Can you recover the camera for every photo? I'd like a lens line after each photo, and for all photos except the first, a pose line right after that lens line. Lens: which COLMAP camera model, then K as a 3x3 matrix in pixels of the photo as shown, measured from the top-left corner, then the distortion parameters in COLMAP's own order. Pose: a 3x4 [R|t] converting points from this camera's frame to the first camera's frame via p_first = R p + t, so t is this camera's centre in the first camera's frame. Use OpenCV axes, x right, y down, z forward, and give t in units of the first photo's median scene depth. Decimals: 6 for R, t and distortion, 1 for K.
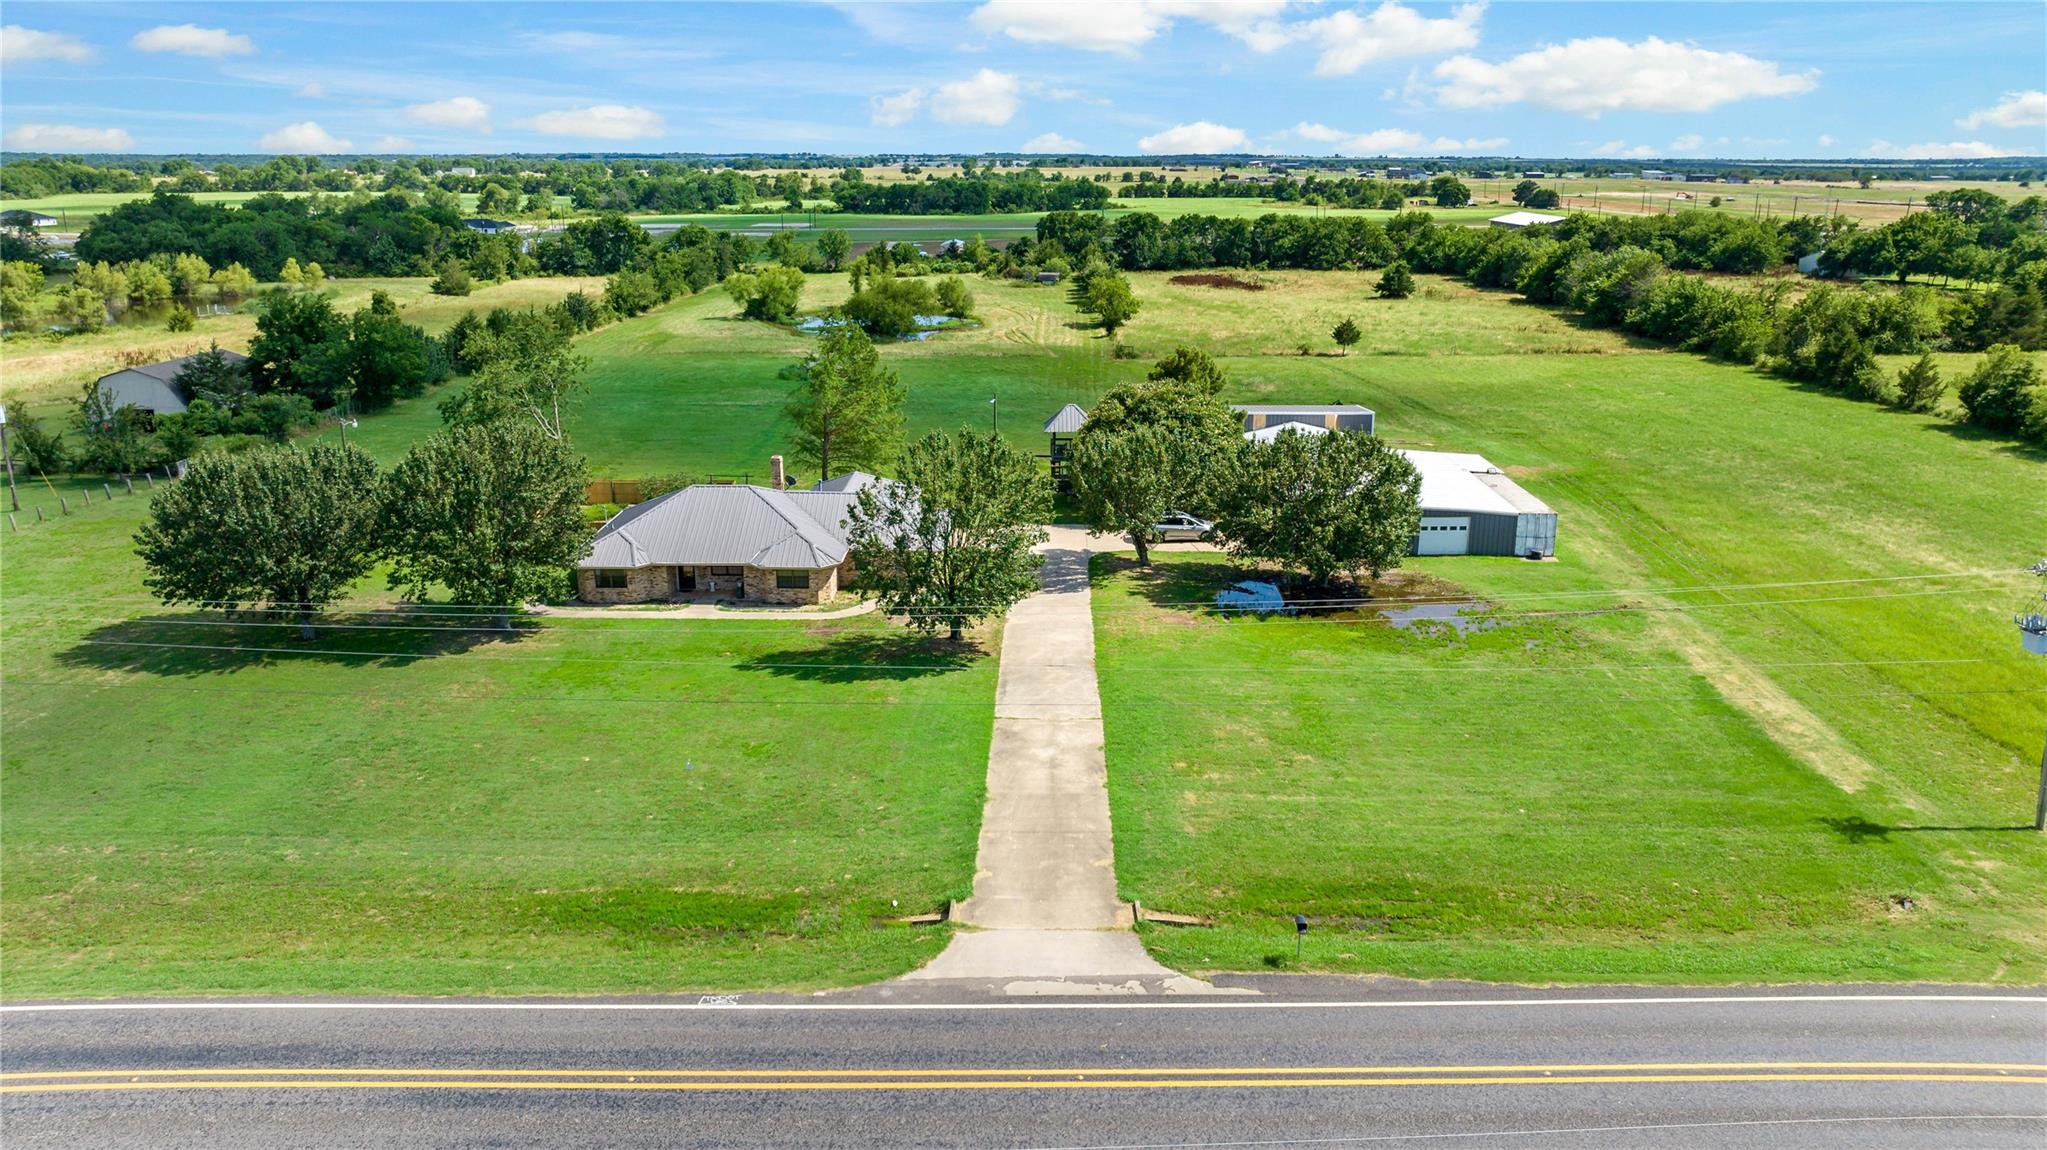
lens RADIAL K [[1460.1, 0, 1023.5], [0, 1460.1, 575.0], [0, 0, 1]] dist [-0.003058, -0.002836]
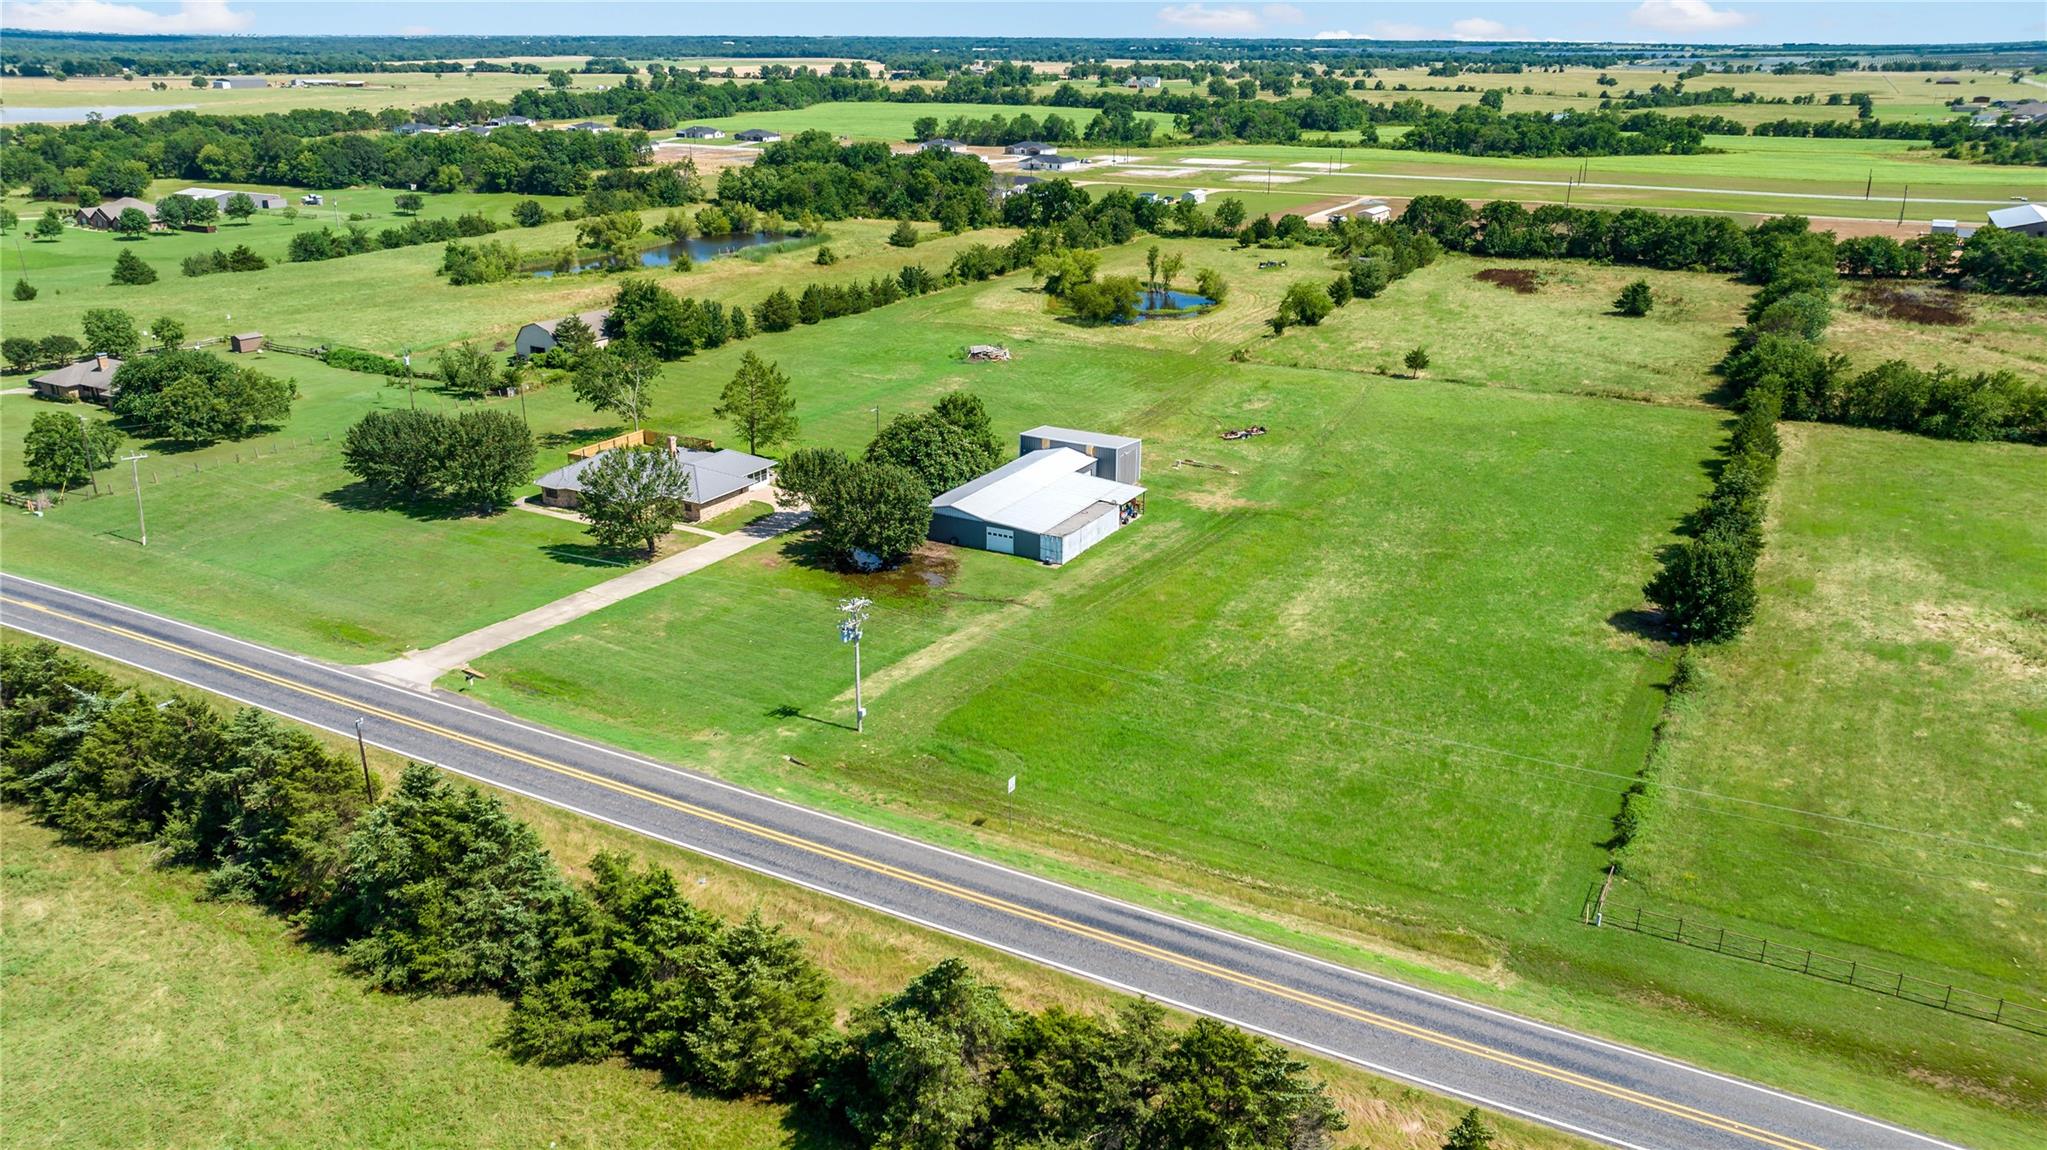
lens RADIAL K [[1460.1, 0, 1023.5], [0, 1460.1, 575.0], [0, 0, 1]] dist [-0.003058, -0.002836]
pose [[0.875005, 0.171731, -0.452631, 0.449563], [-0.136862, 0.984577, 0.108980, -0.071914], [0.464366, -0.033410, 0.885013, -0.165237]]
